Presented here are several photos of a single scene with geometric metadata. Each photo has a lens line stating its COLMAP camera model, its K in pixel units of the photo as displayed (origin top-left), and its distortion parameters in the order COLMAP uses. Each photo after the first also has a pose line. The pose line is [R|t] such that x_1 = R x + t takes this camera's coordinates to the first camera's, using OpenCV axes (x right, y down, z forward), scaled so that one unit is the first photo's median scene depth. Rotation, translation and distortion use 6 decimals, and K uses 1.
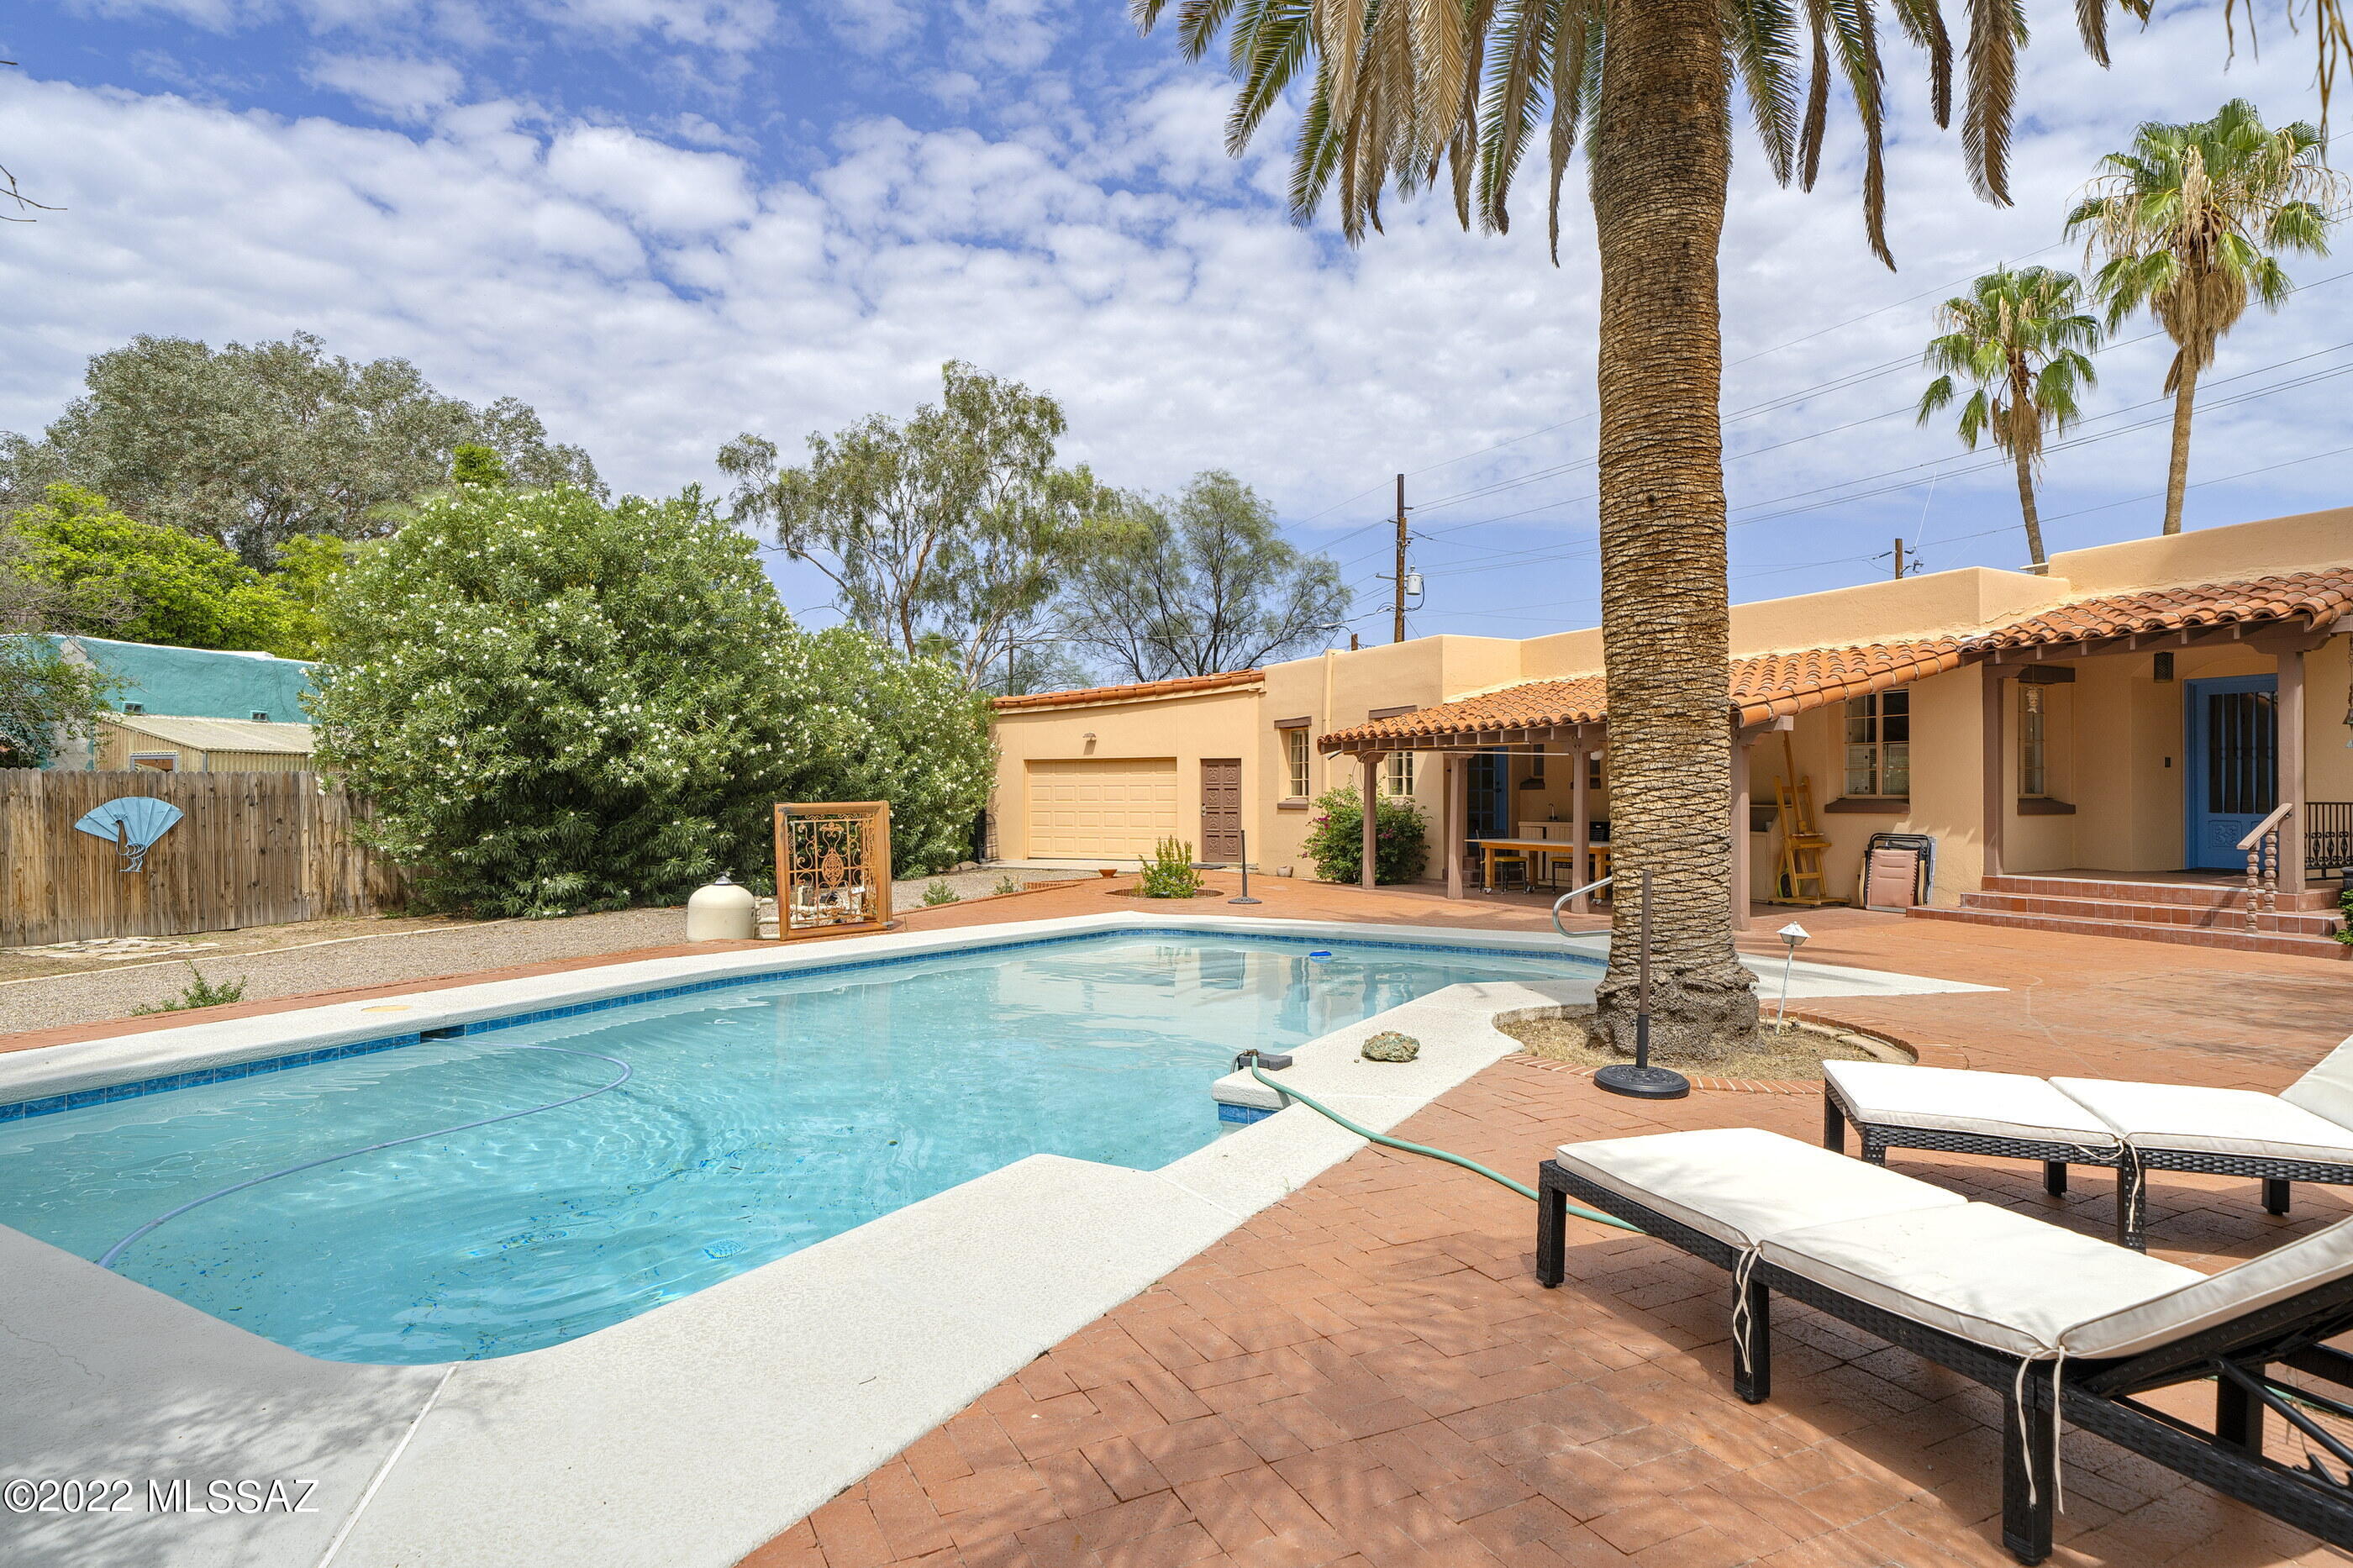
lens RADIAL K [[1205.2, 0, 1176.5], [0, 1205.2, 784.0], [0, 0, 1]] dist [0.002867, 0.000285]
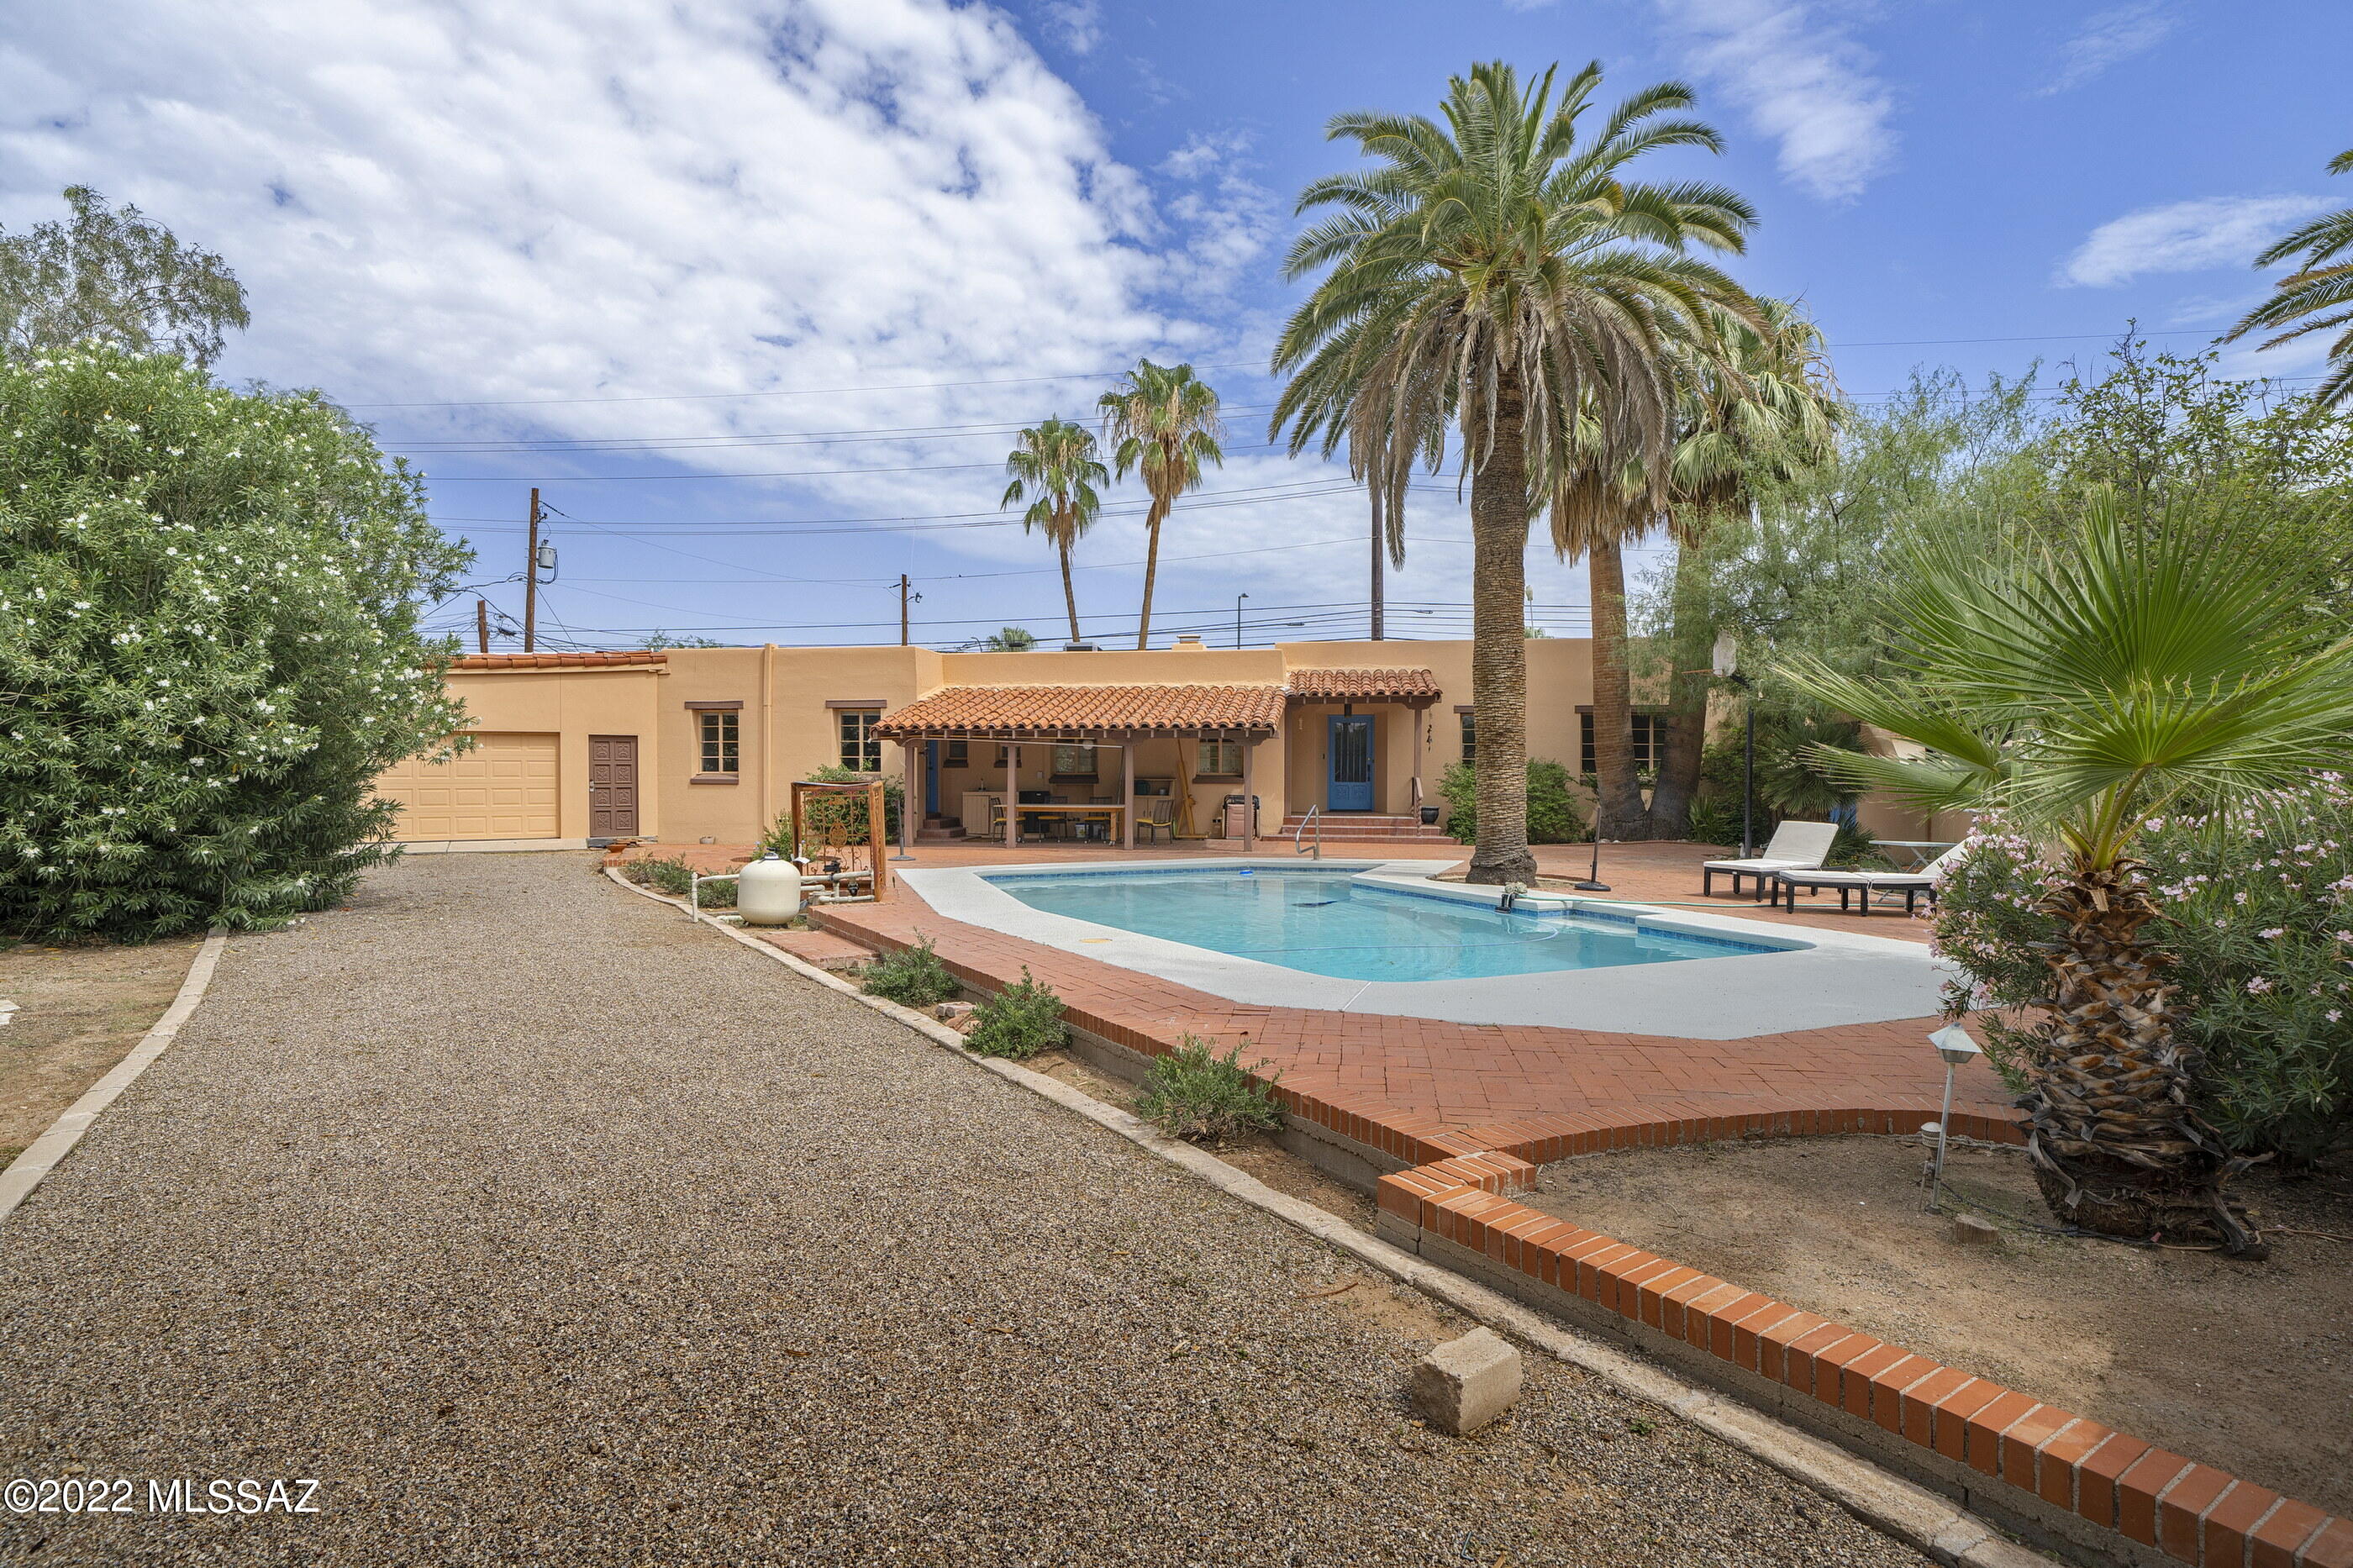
lens RADIAL K [[1185.7, 0, 1176.5], [0, 1185.7, 784.0], [0, 0, 1]] dist [-0.002649, -0.000354]
pose [[0.599103, -0.002397, 0.800669, -0.479120], [-0.012108, 0.999854, 0.012053, 0.002586], [-0.800581, -0.016916, 0.598986, 0.010511]]
